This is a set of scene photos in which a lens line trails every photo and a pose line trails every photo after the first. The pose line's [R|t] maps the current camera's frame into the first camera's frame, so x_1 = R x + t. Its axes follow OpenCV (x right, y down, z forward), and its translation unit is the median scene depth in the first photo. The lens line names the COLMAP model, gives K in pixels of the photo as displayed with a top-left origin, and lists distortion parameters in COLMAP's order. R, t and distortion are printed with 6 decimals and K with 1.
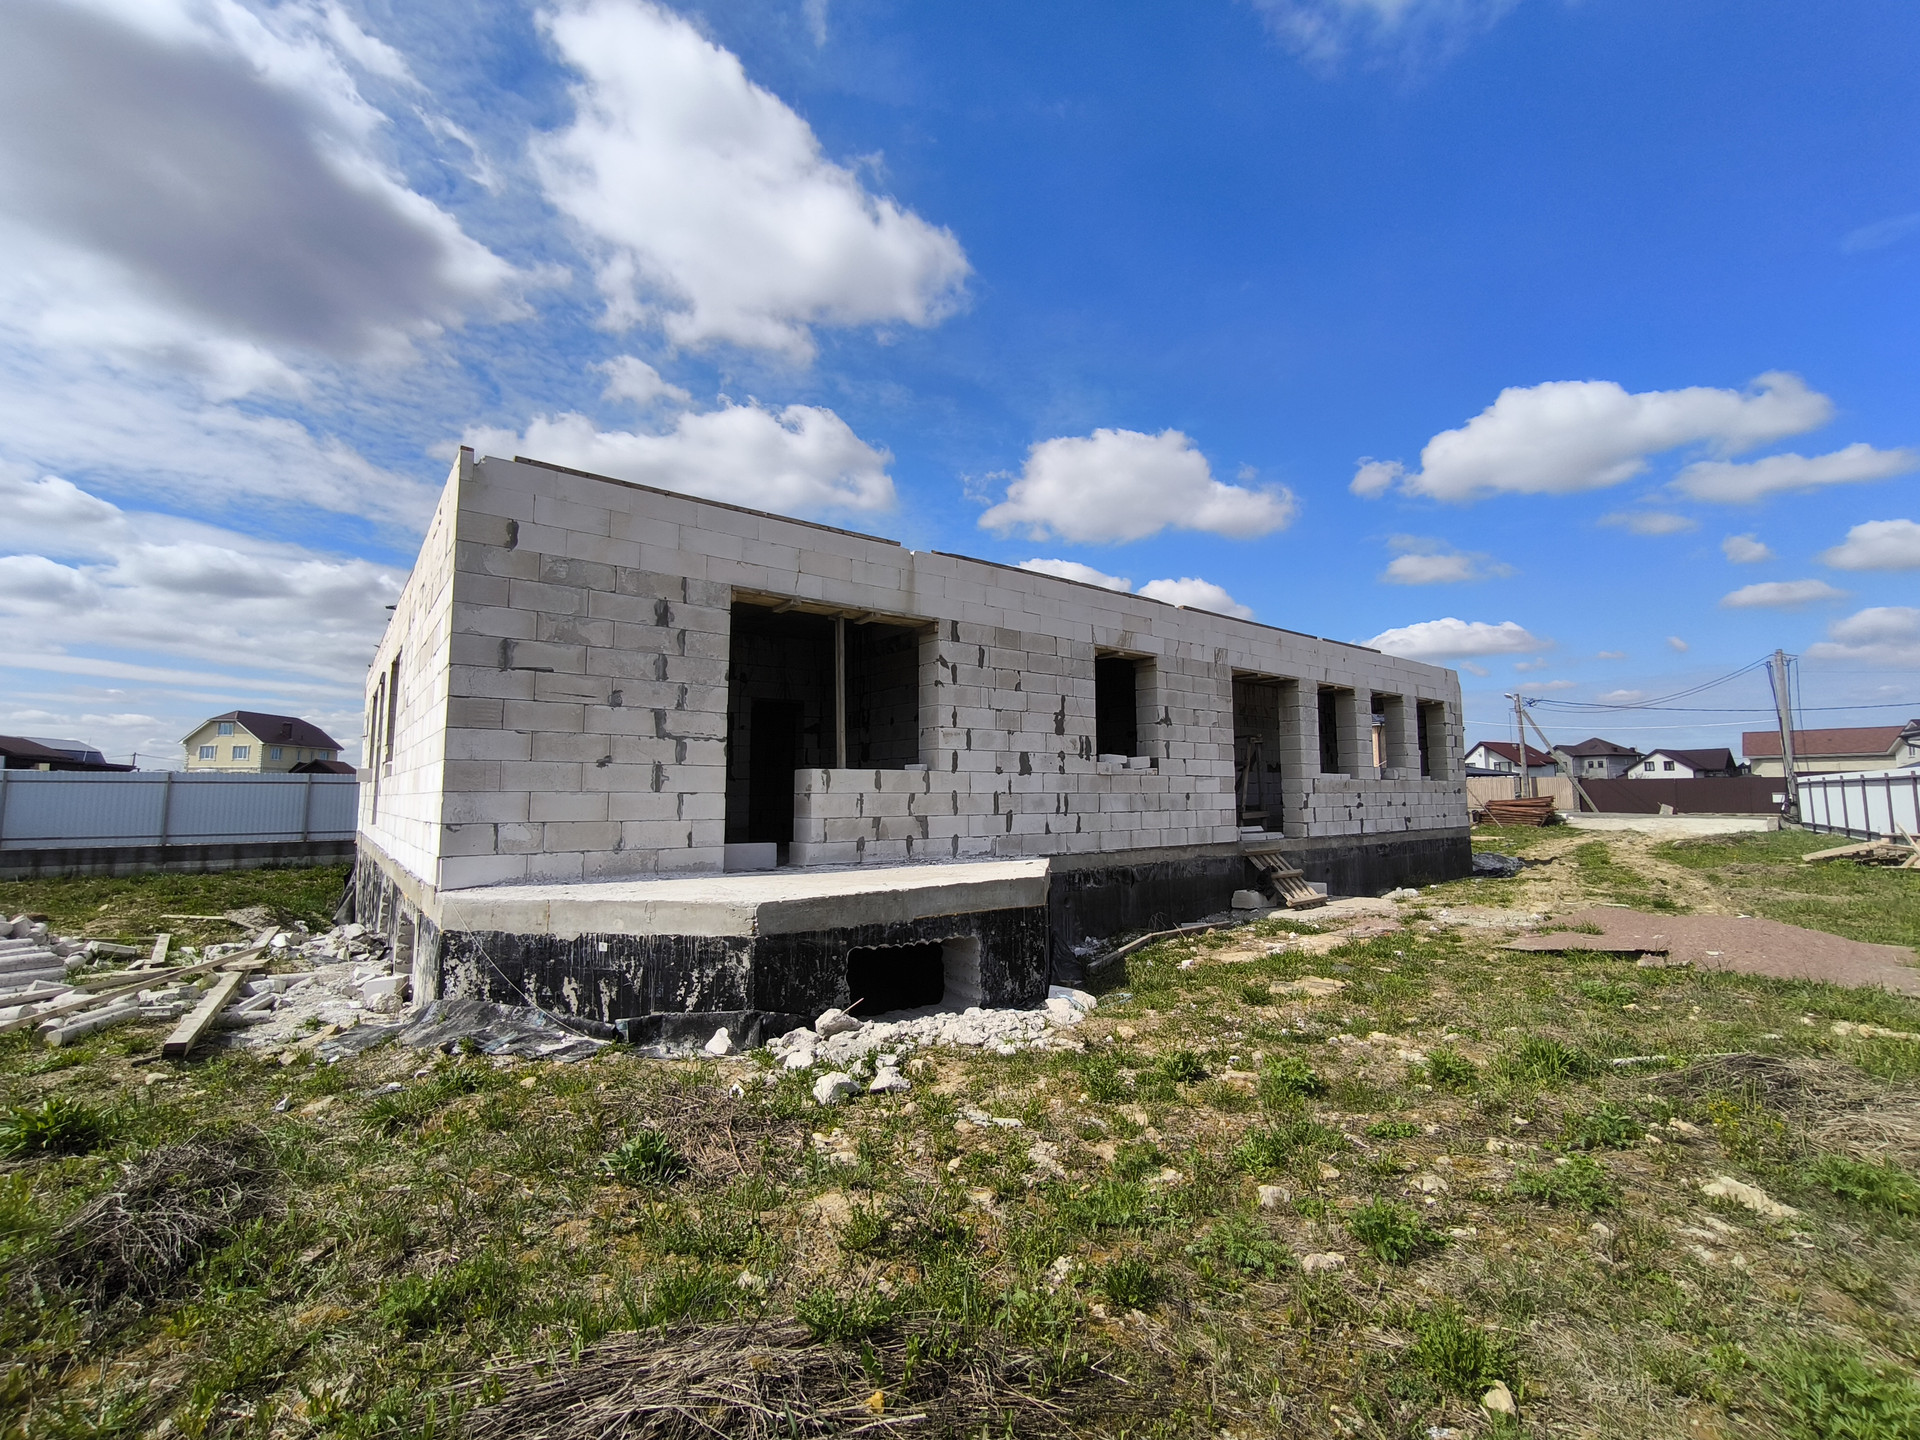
lens RADIAL K [[827.9, 0, 978.7], [0, 827.9, 724.2], [0, 0, 1]] dist [-0.015227, 0.001385]
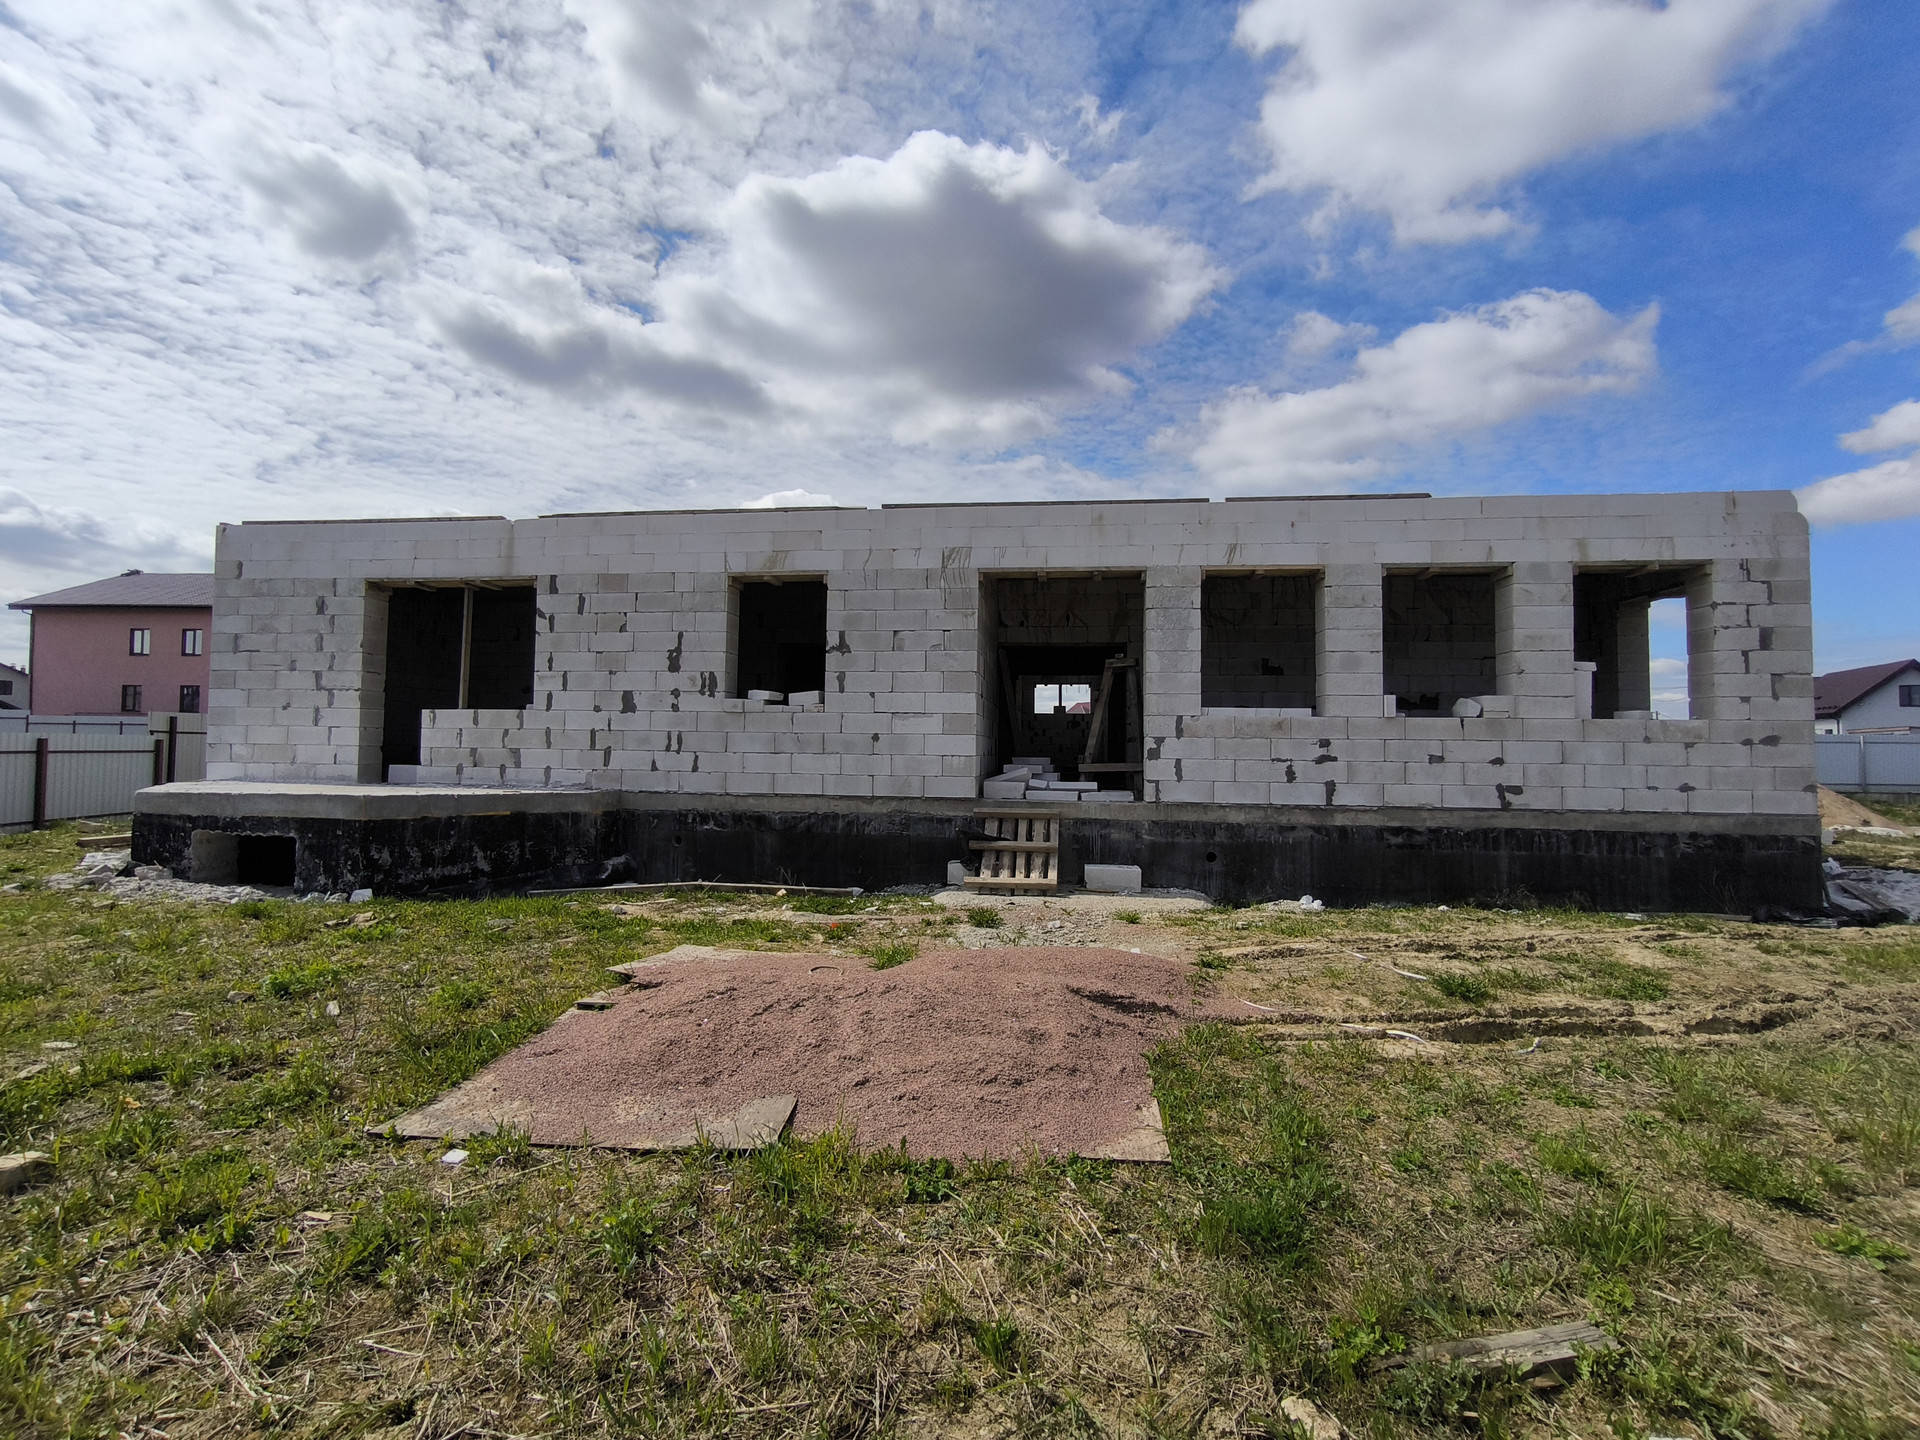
lens RADIAL K [[827.9, 0, 976.8], [0, 827.9, 720.5], [0, 0, 1]] dist [-0.015227, 0.001385]
pose [[0.700970, -0.012307, -0.713084, 1.163219], [0.045886, 0.998558, 0.027873, 0.065934], [0.711713, -0.052259, 0.700524, 0.625022]]
